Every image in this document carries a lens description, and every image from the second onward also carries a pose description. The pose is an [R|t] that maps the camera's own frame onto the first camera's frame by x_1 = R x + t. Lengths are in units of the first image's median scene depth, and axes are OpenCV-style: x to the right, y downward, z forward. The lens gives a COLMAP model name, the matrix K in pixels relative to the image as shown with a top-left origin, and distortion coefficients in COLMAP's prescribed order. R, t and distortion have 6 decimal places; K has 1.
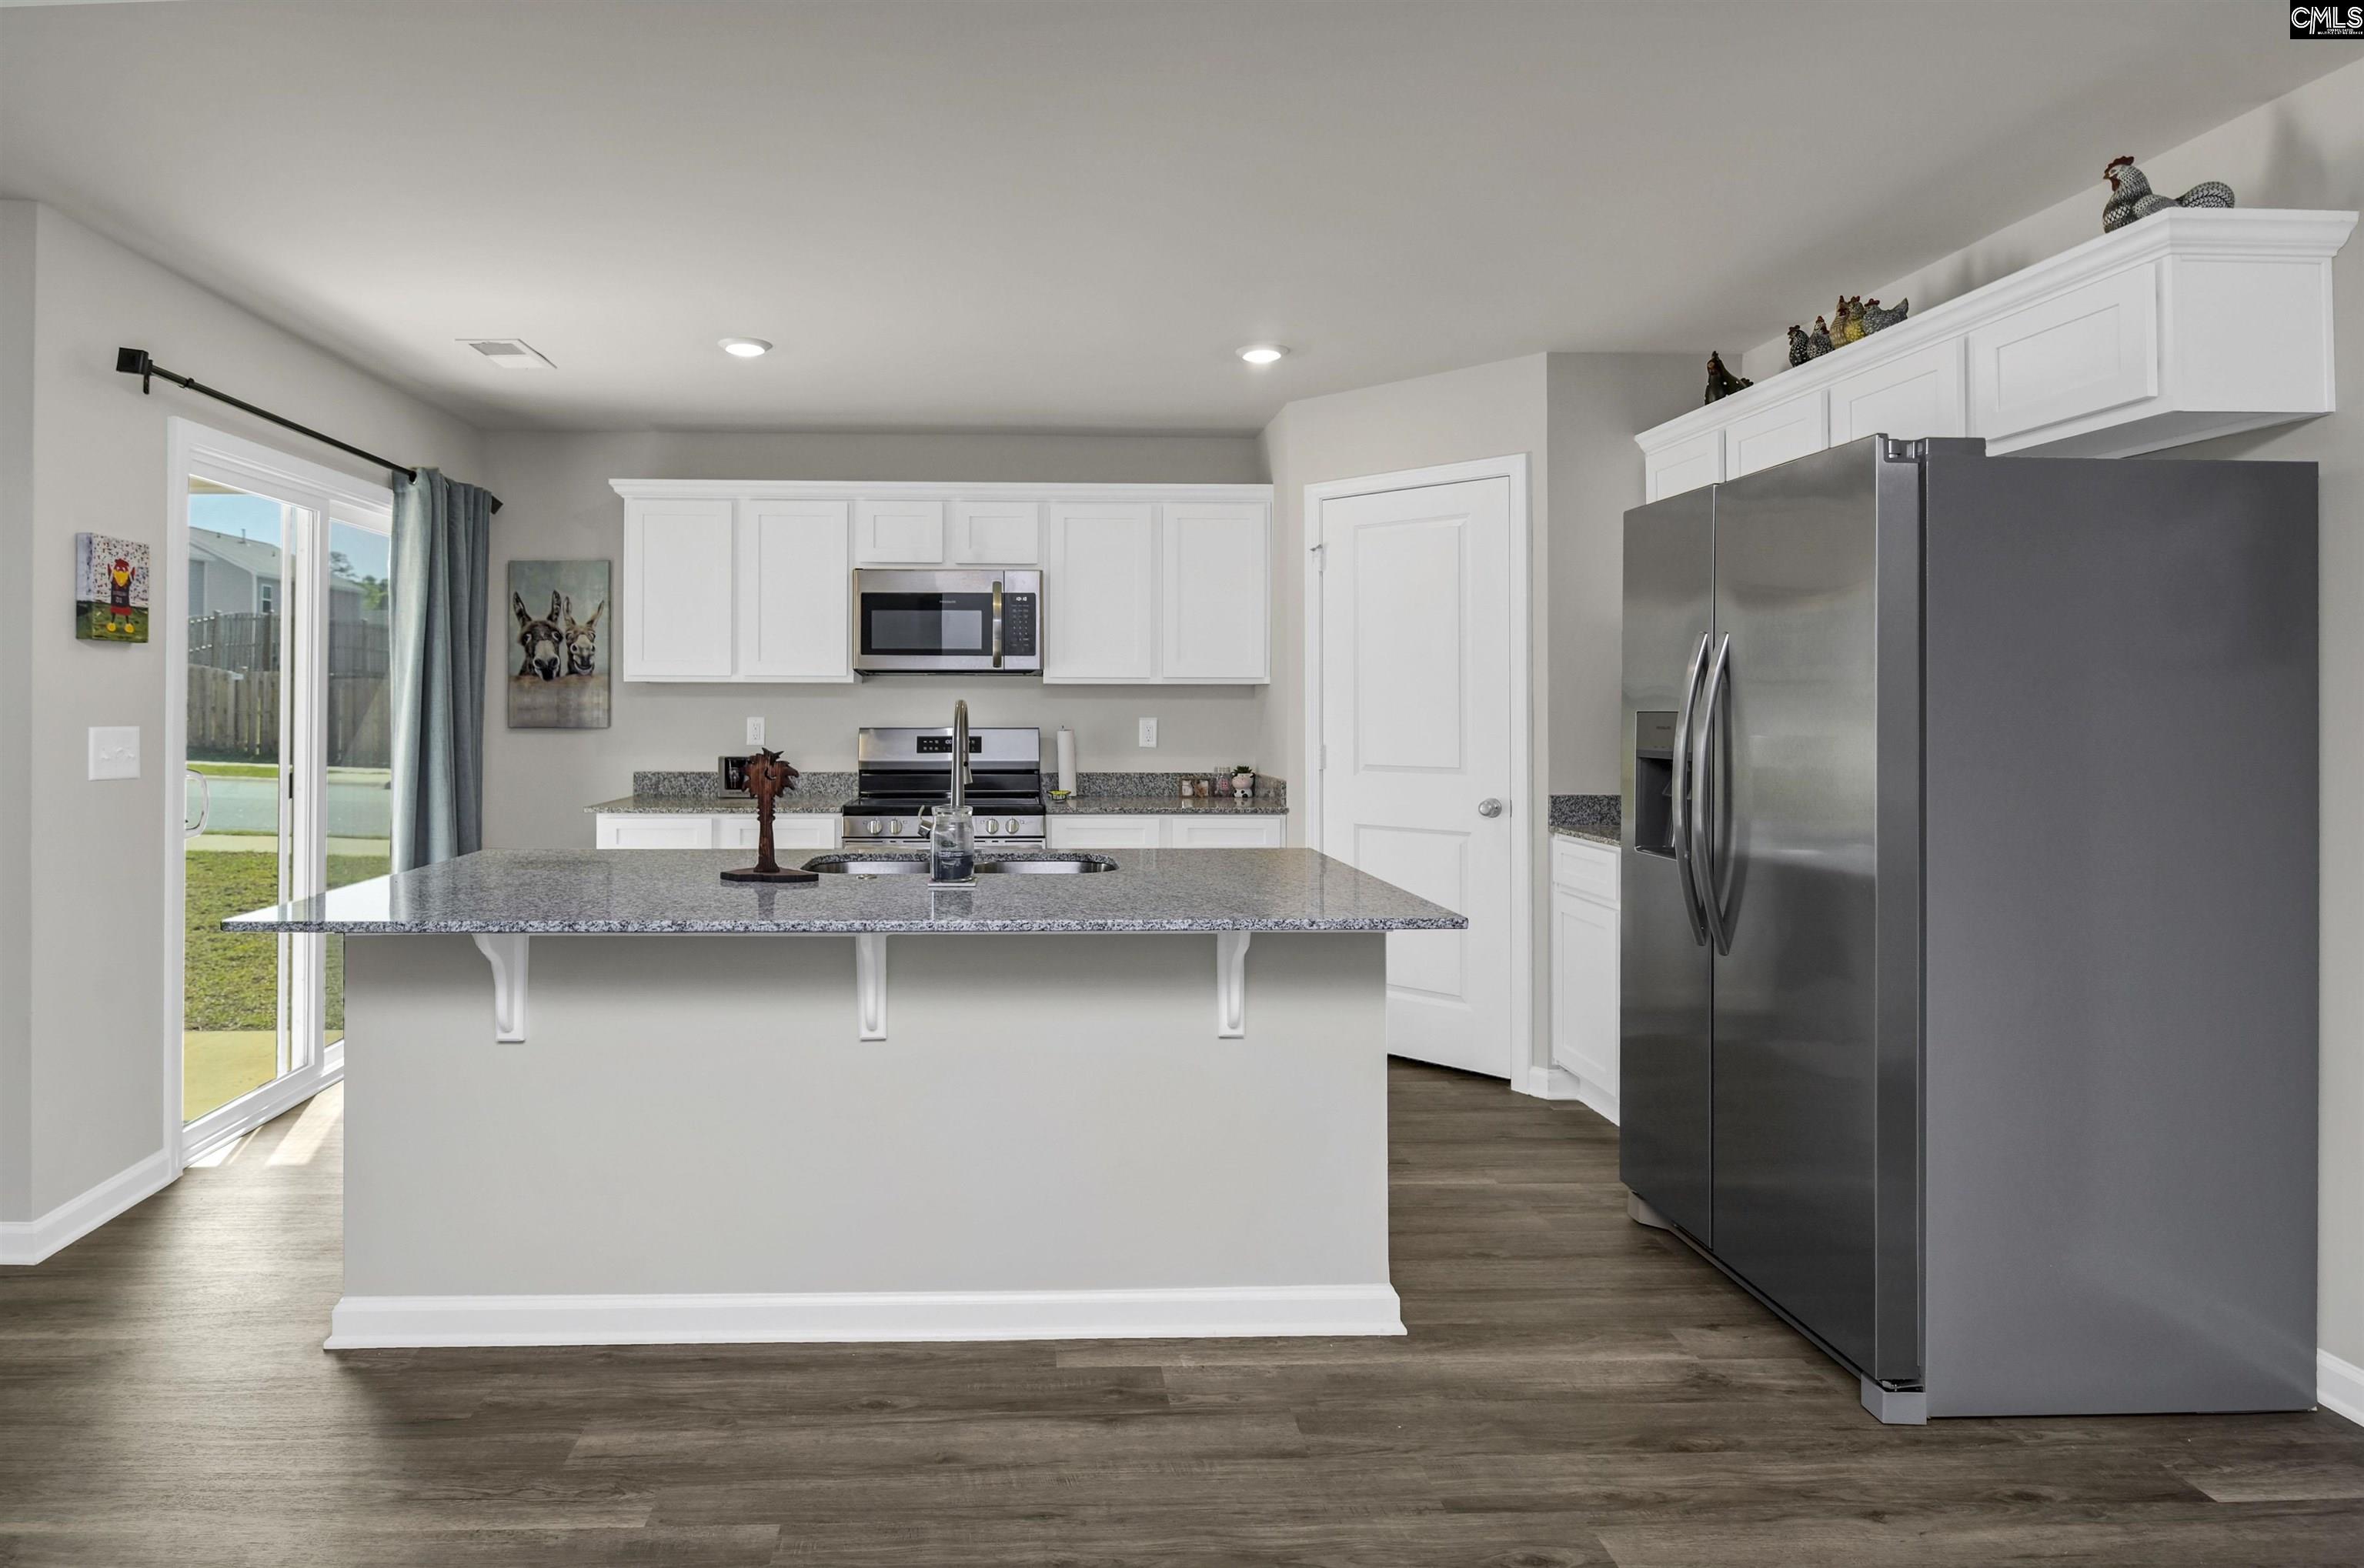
lens RADIAL K [[1212.5, 0, 1036.6], [0, 1212.5, 705.2], [0, 0, 1]] dist [0.001391, -0.006813]
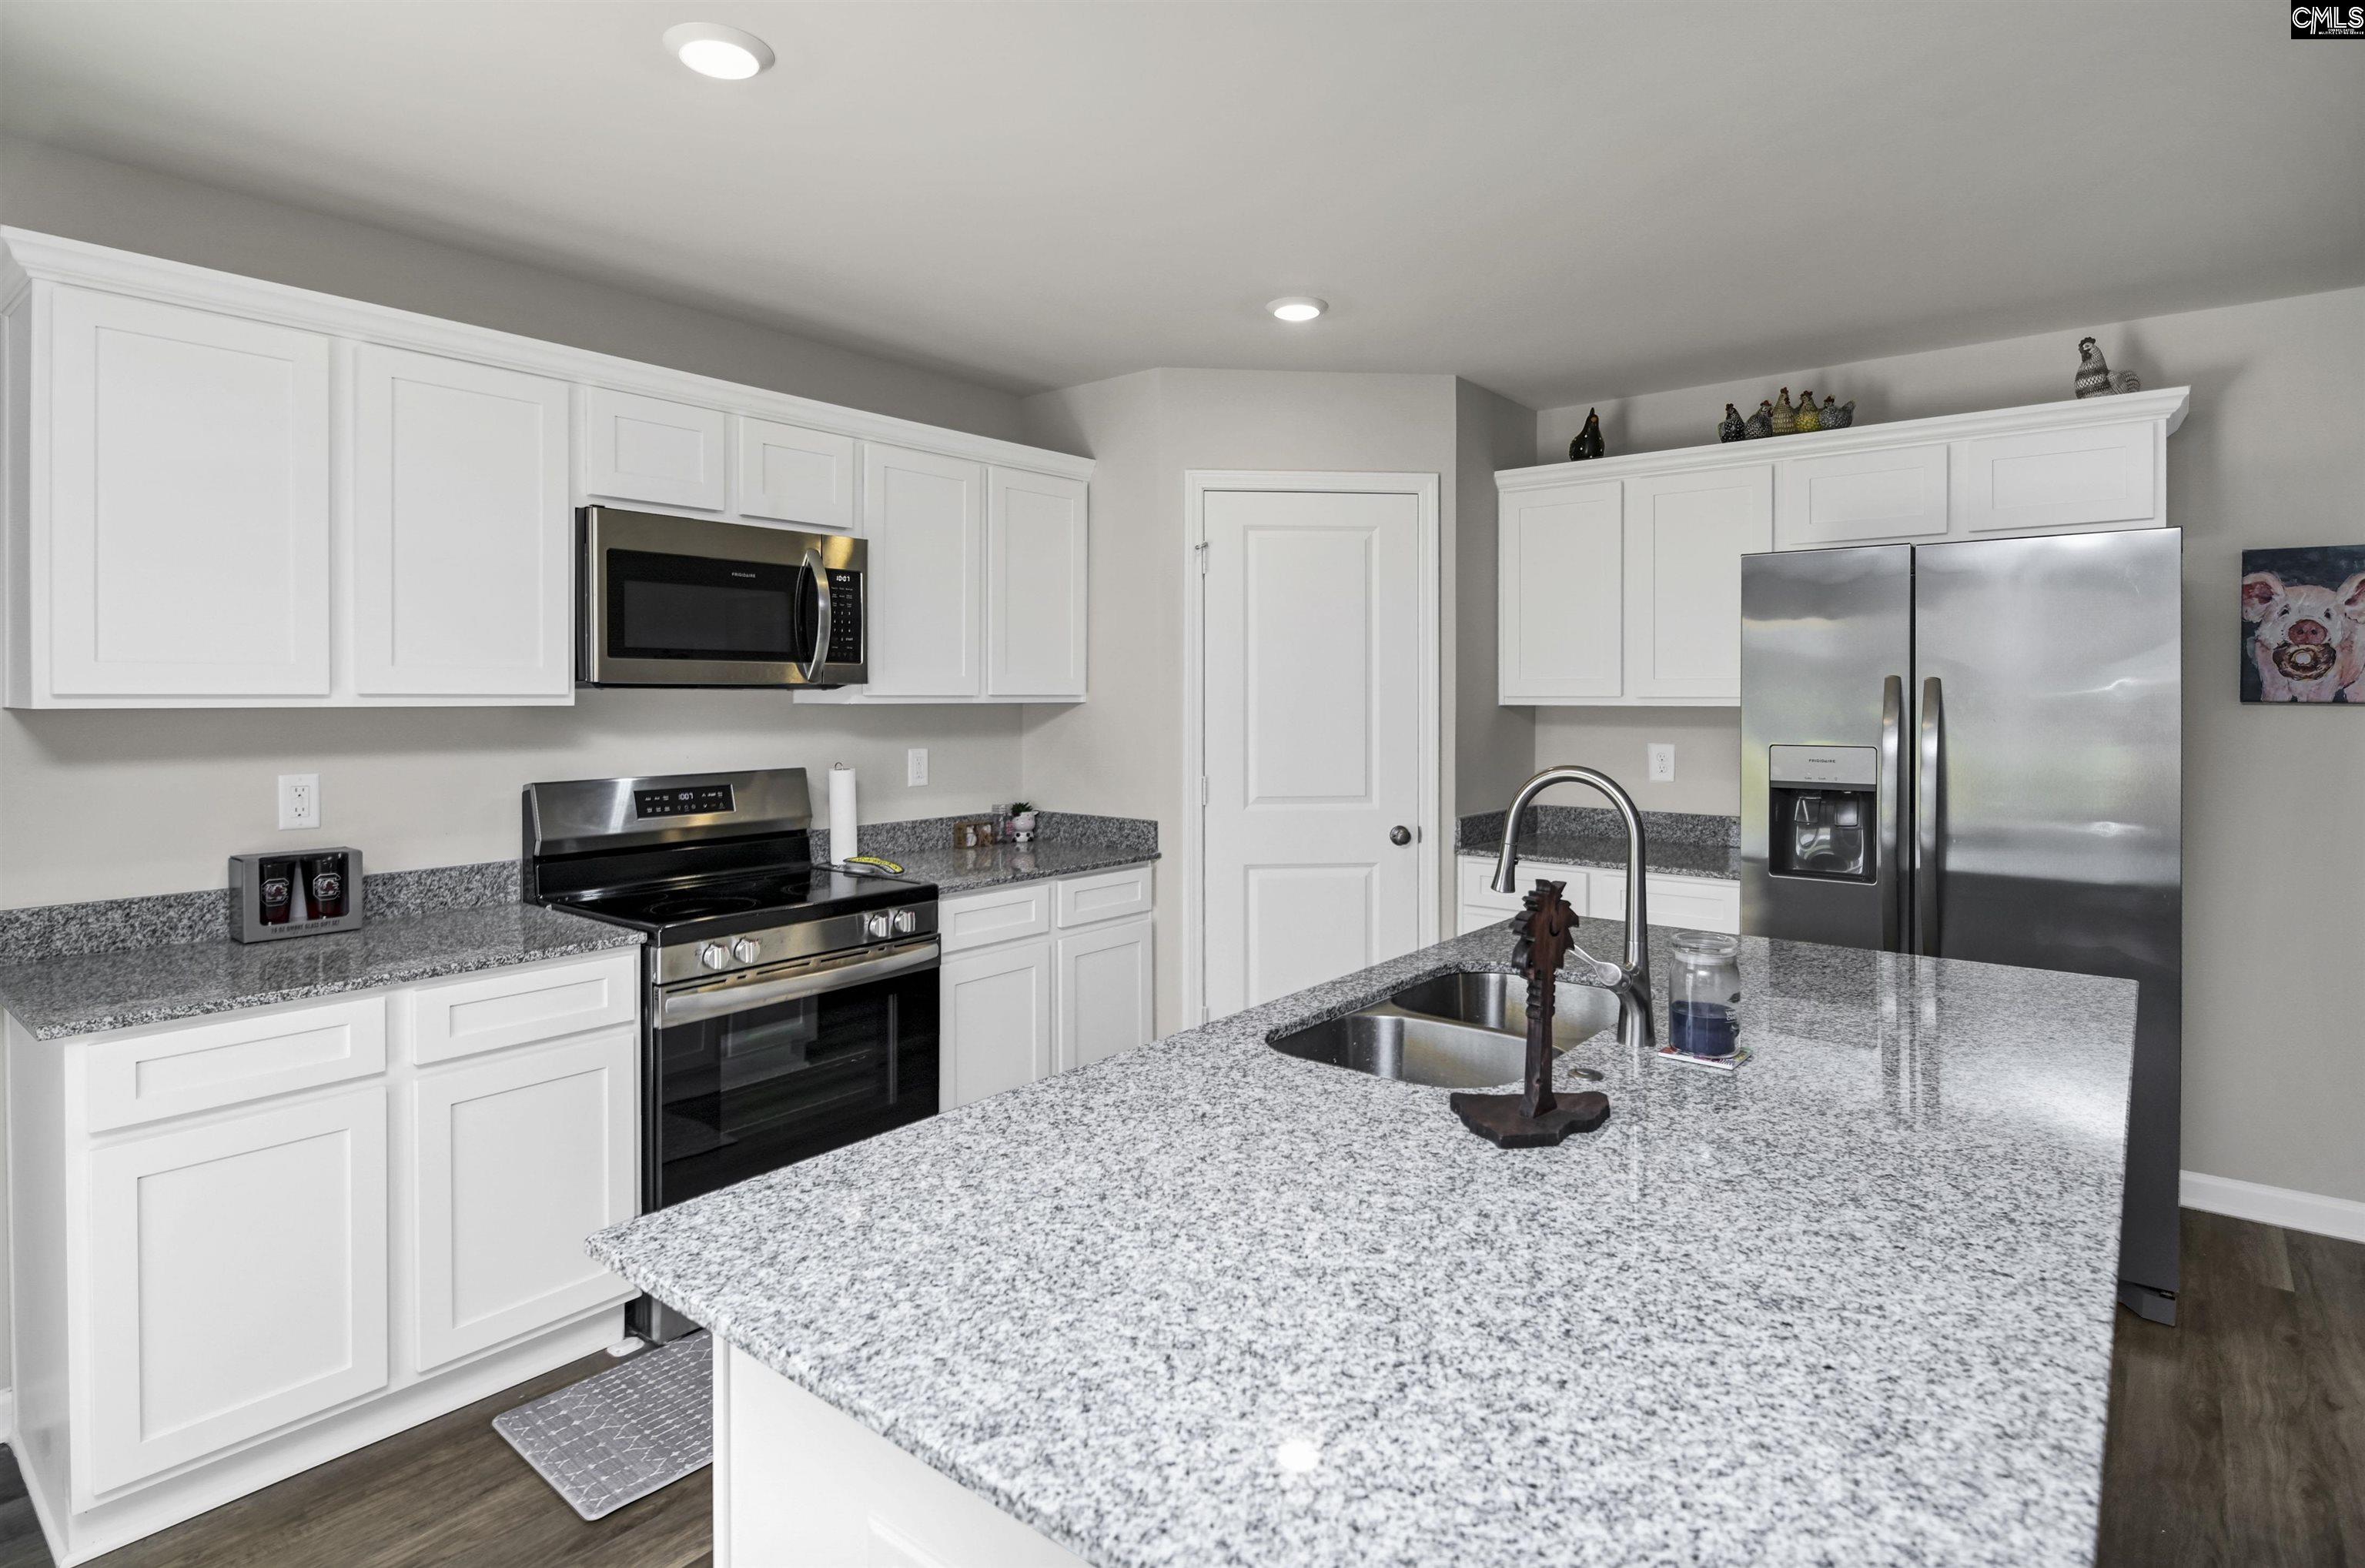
lens RADIAL K [[1213.1, 0, 1145.7], [0, 1213.1, 721.3], [0, 0, 1]] dist [0.001391, -0.006813]
pose [[0.664165, -0.018807, 0.747350, -0.491462], [-0.000590, 0.999670, 0.025681, -0.032205], [-0.747586, -0.017498, 0.663934, 0.522347]]
